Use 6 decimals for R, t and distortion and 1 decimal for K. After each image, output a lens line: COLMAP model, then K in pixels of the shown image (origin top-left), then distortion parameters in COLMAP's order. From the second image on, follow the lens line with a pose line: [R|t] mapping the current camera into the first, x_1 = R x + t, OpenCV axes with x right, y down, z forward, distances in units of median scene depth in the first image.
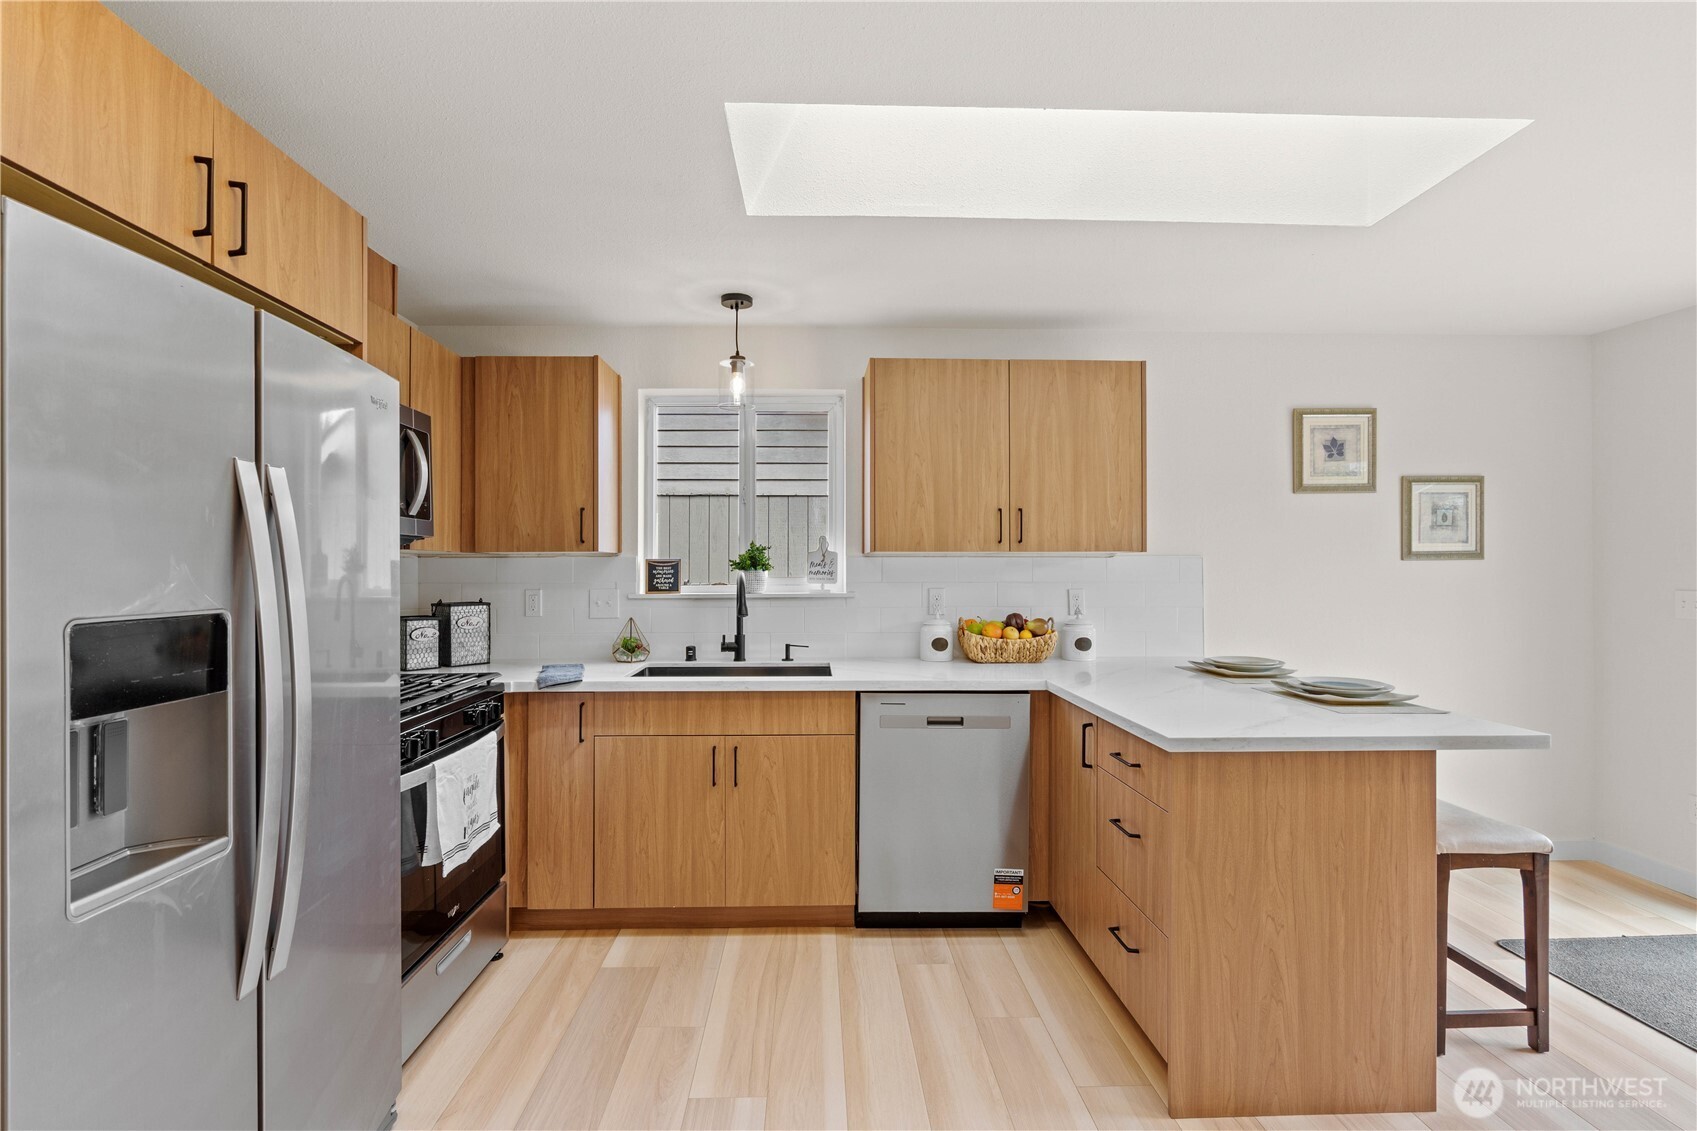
lens RADIAL K [[788.8, 0, 848.5], [0, 788.8, 565.5], [0, 0, 1]] dist [-0.003815, 0.001368]
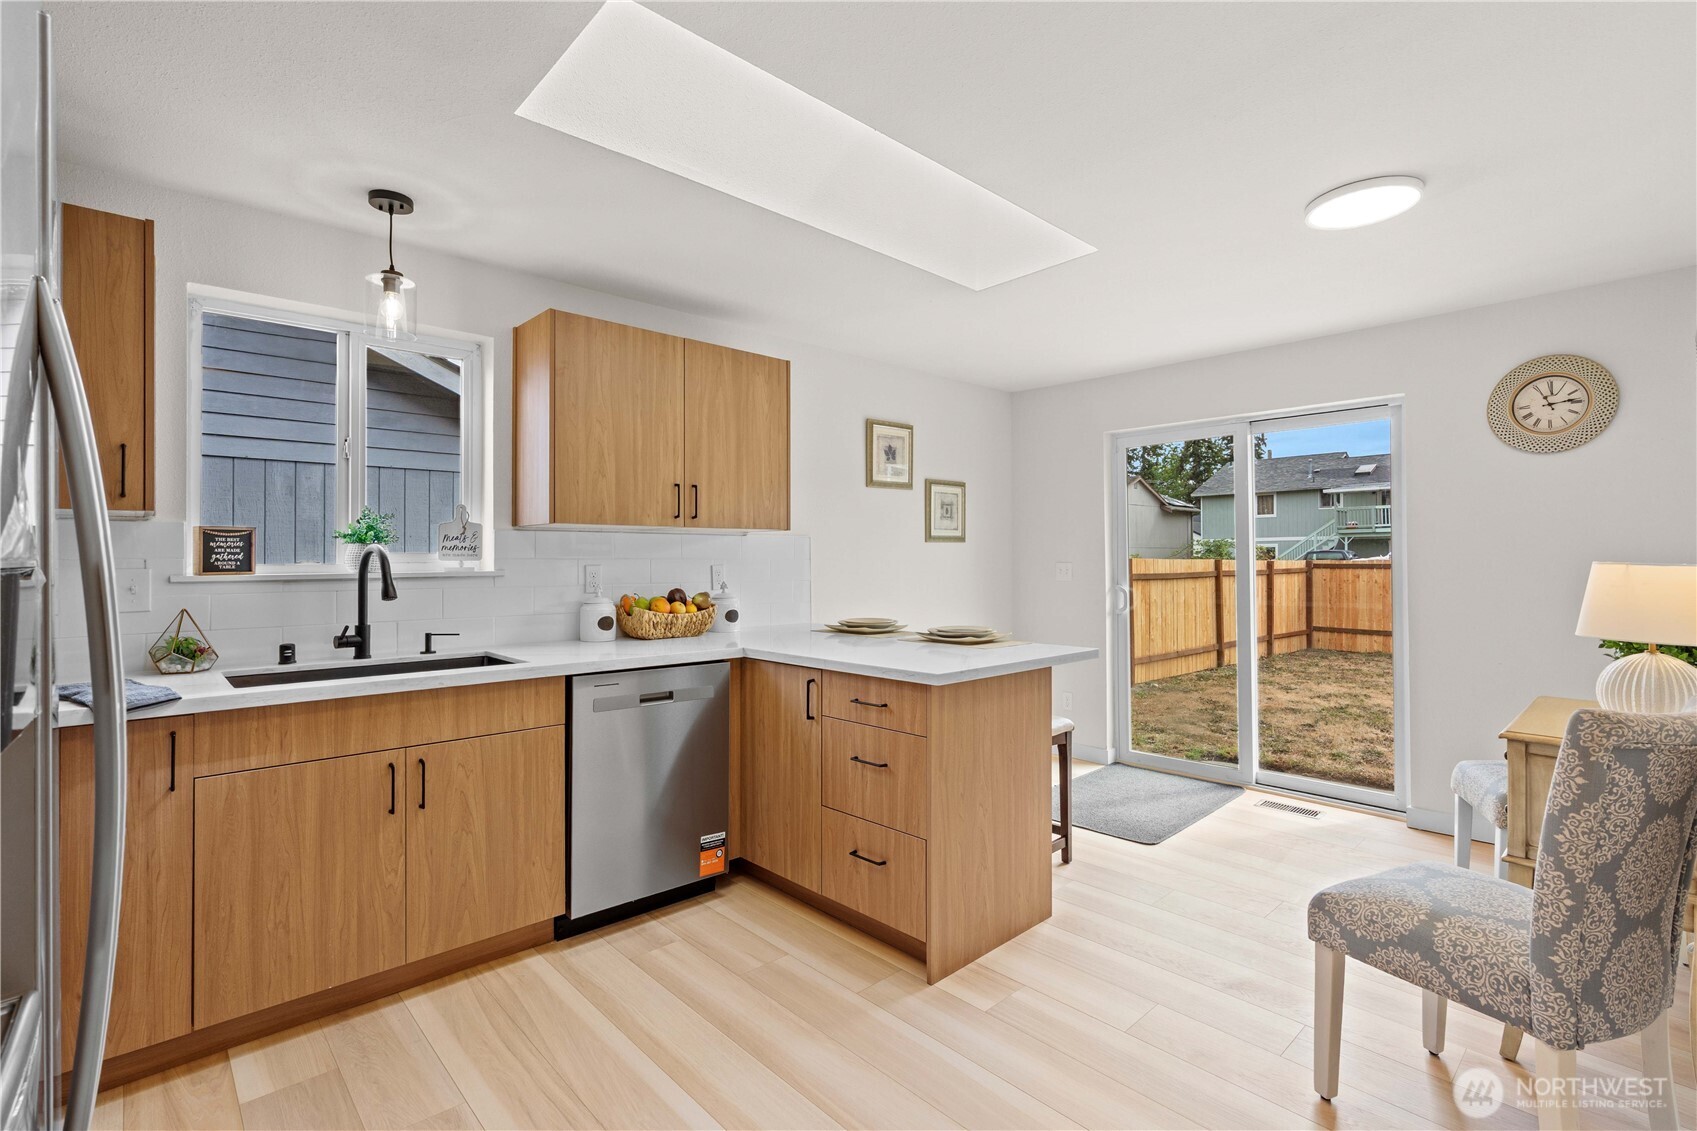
lens RADIAL K [[779.5, 0, 860.7], [0, 779.5, 552.5], [0, 0, 1]] dist [-0.005619, 0.000931]
pose [[0.752326, 0.003015, 0.658784, -0.288715], [0.000837, 0.999984, -0.005532, 0.021420], [-0.658790, 0.004714, 0.752312, 0.096923]]
